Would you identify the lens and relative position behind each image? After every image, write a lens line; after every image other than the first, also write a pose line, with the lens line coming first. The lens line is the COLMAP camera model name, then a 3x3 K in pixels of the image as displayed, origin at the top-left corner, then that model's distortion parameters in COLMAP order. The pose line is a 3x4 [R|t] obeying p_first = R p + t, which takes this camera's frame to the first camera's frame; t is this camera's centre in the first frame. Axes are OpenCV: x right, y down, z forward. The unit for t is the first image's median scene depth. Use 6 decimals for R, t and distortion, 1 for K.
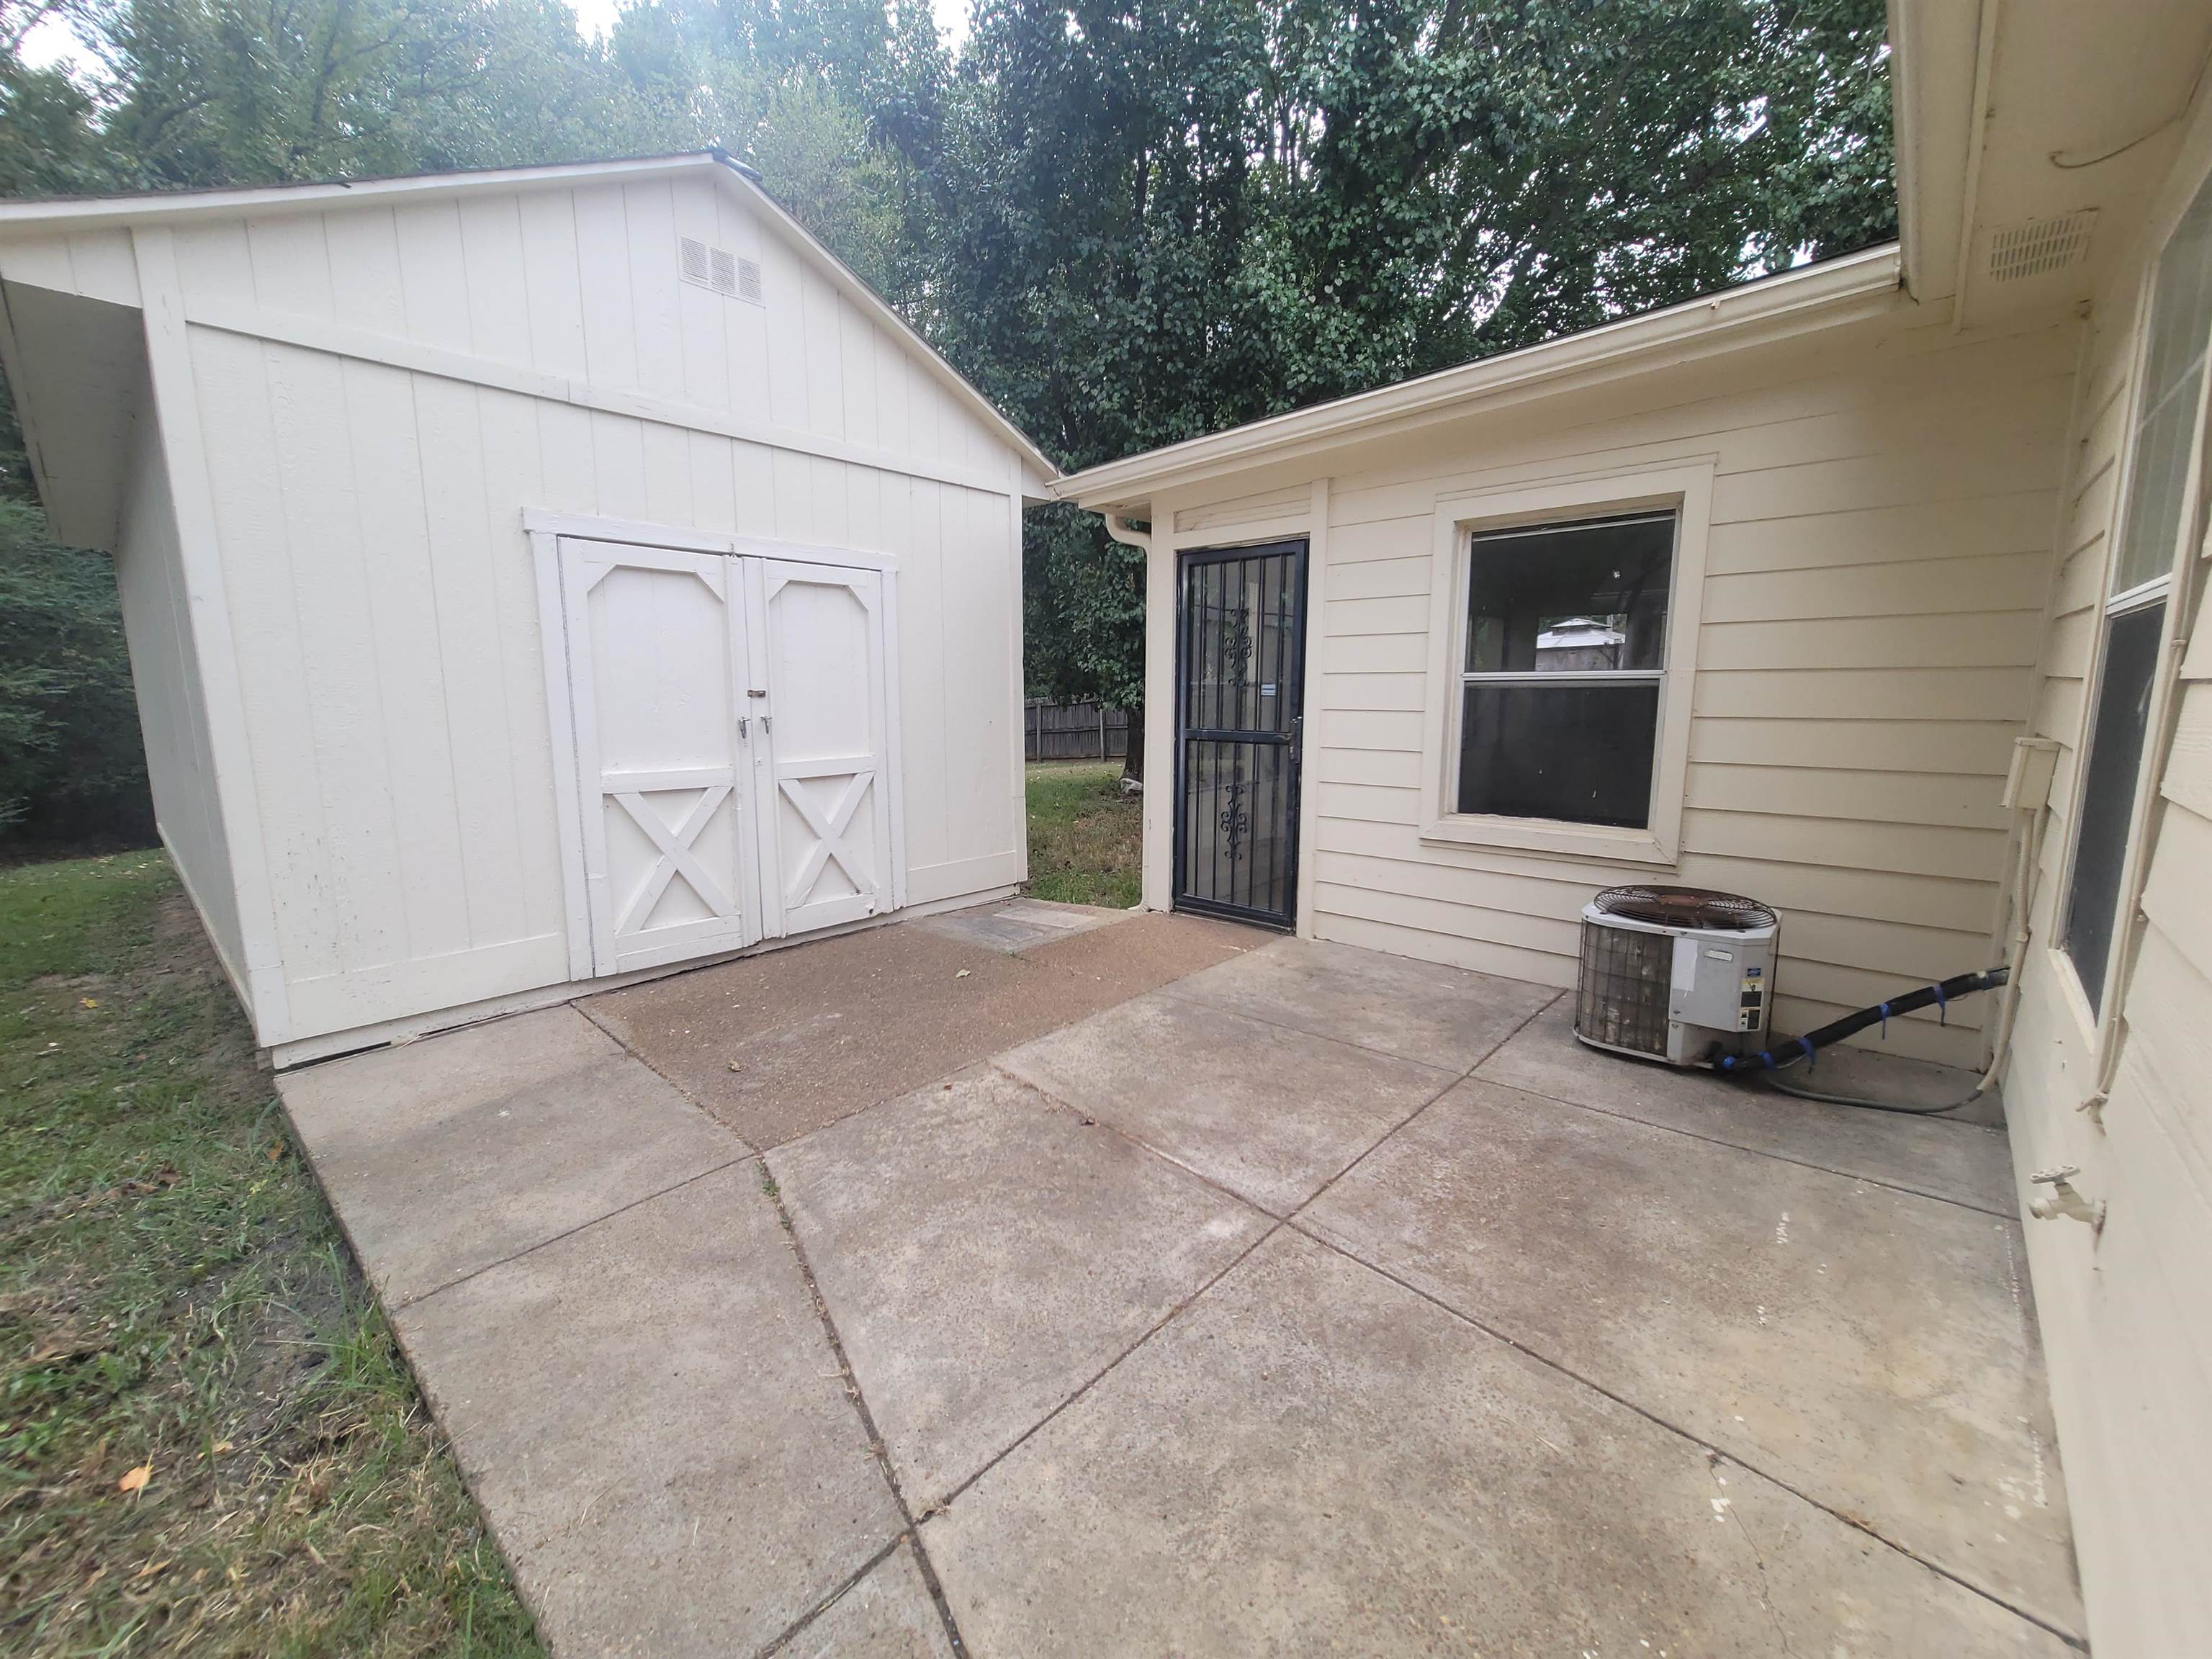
lens RADIAL K [[900.3, 0, 1106.5], [0, 900.3, 839.2], [0, 0, 1]] dist [-0.002299, 0.003470]
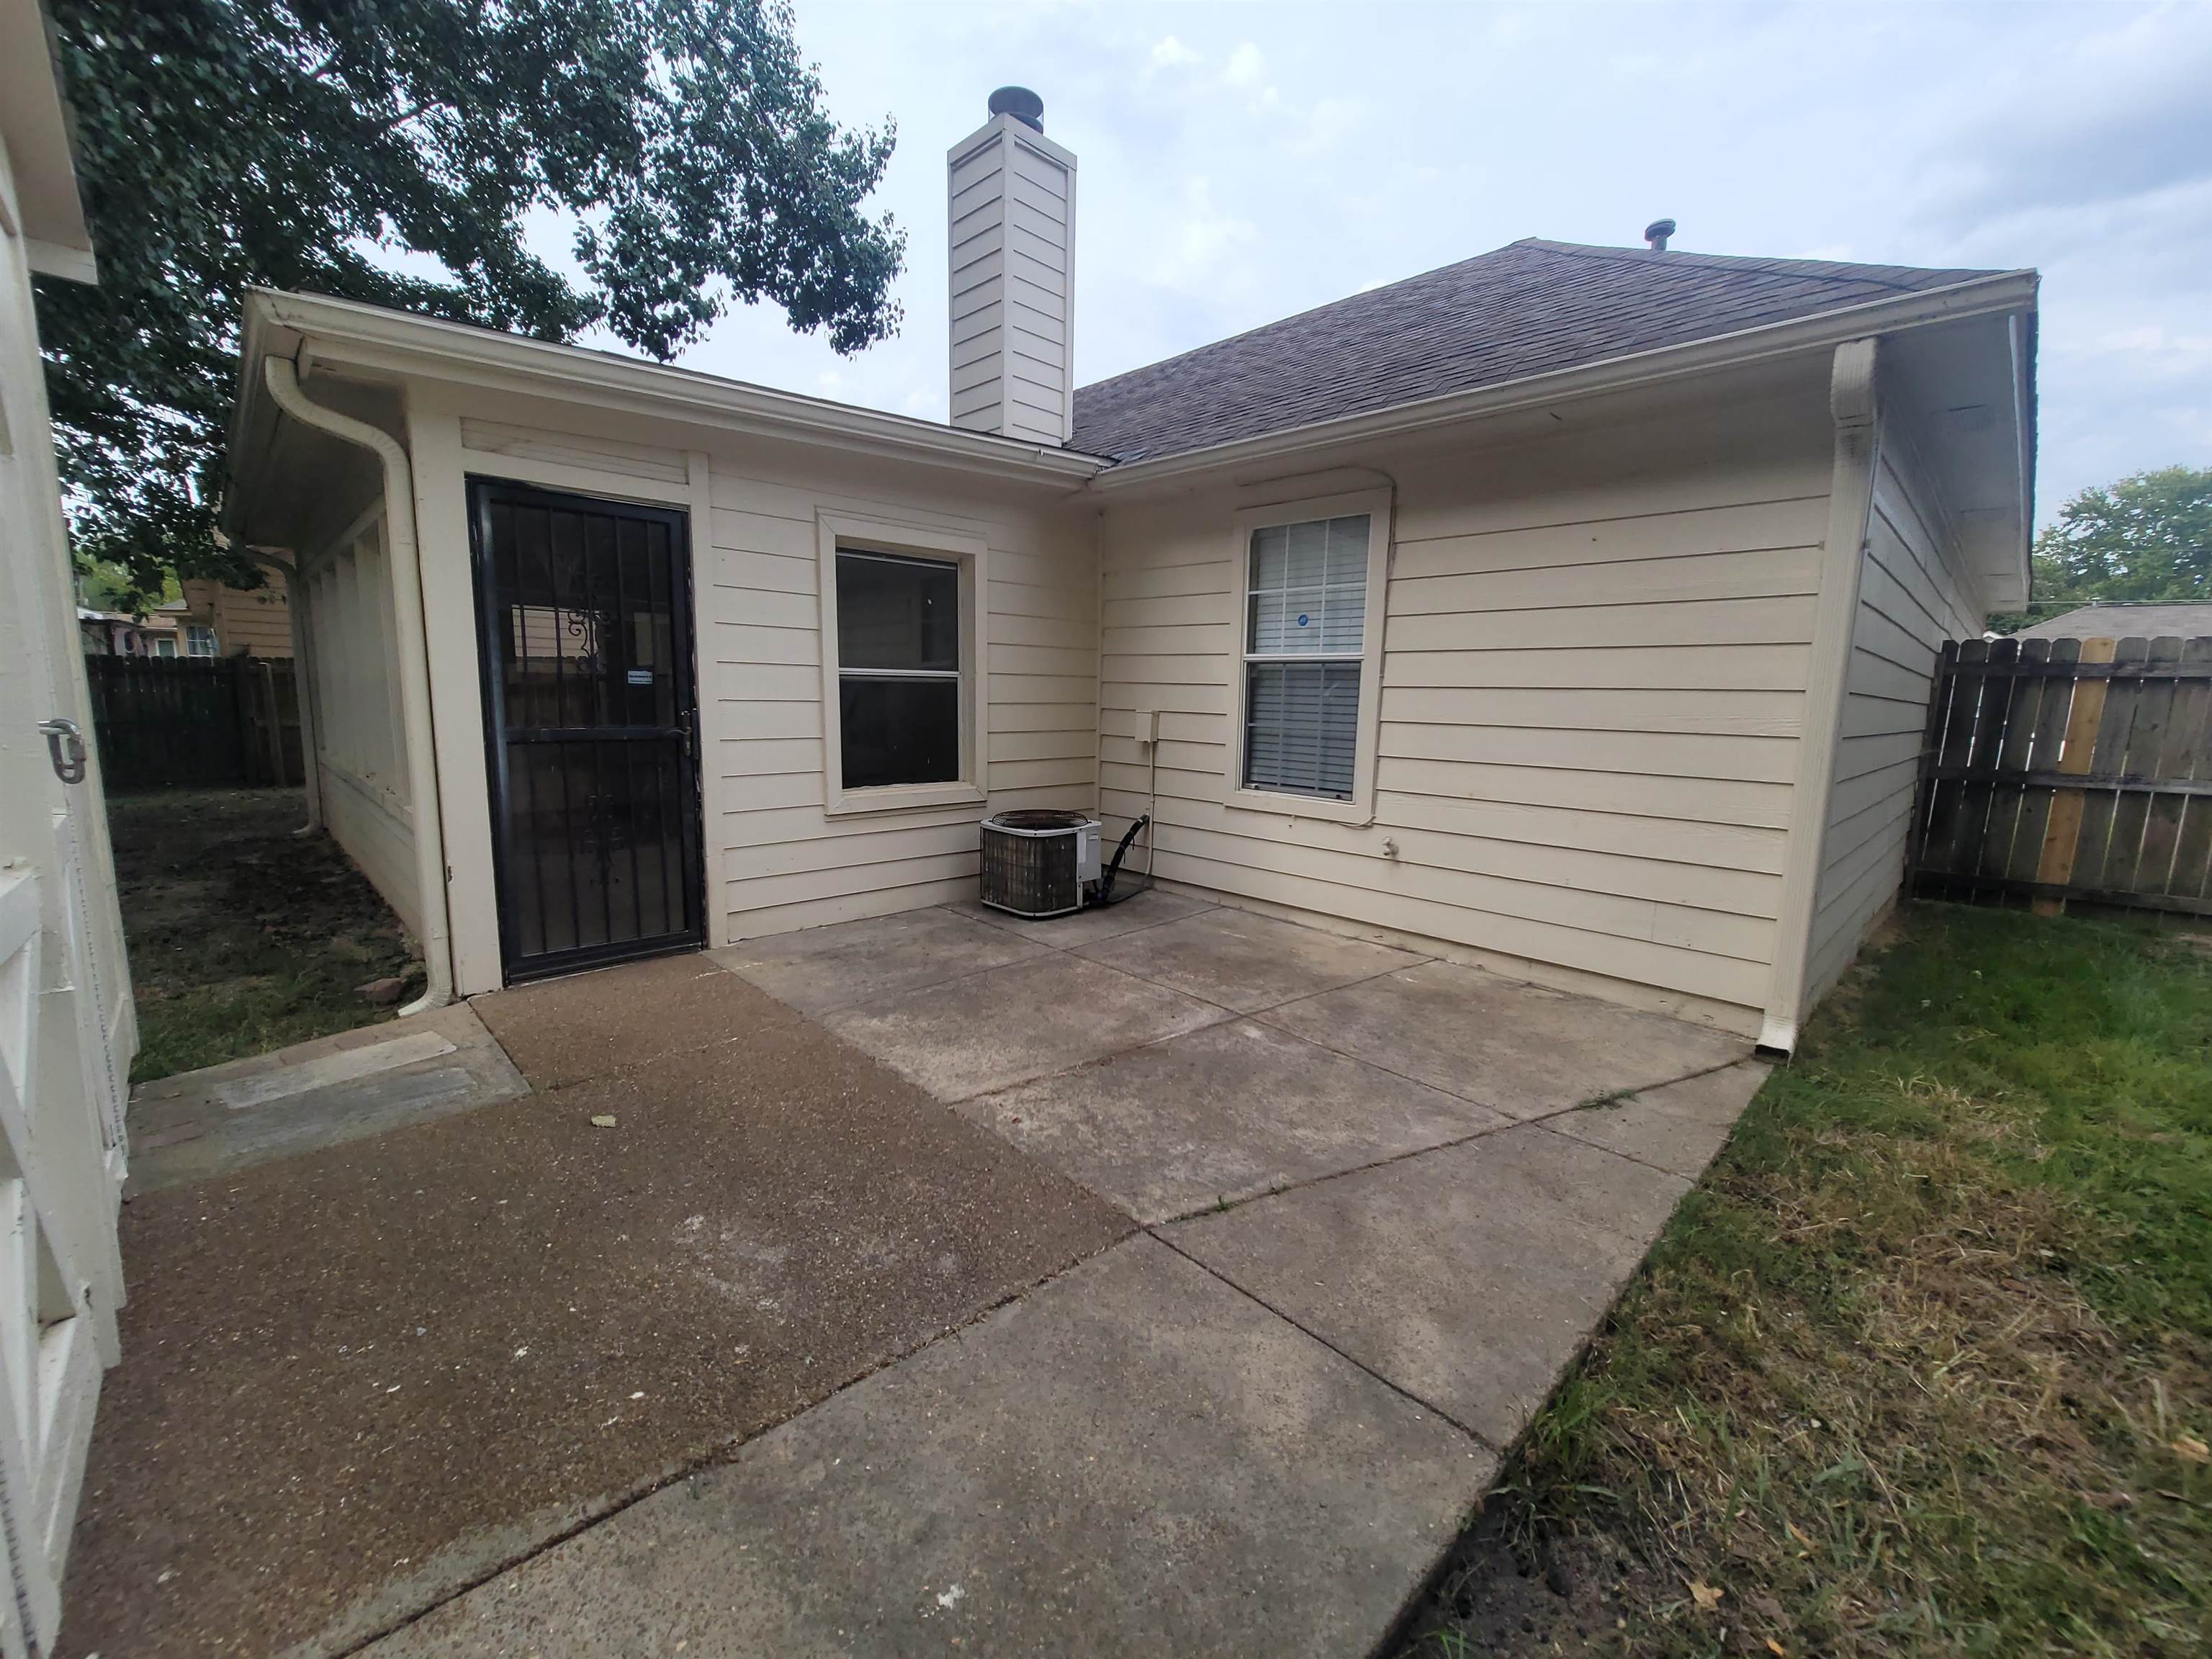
lens RADIAL K [[900.3, 0, 1105.2], [0, 900.3, 822.0], [0, 0, 1]] dist [-0.002299, 0.003470]
pose [[0.063984, -0.136126, 0.988623, -1.012473], [0.149578, 0.980770, 0.125364, -0.112182], [-0.986677, 0.139855, 0.083115, 0.799197]]
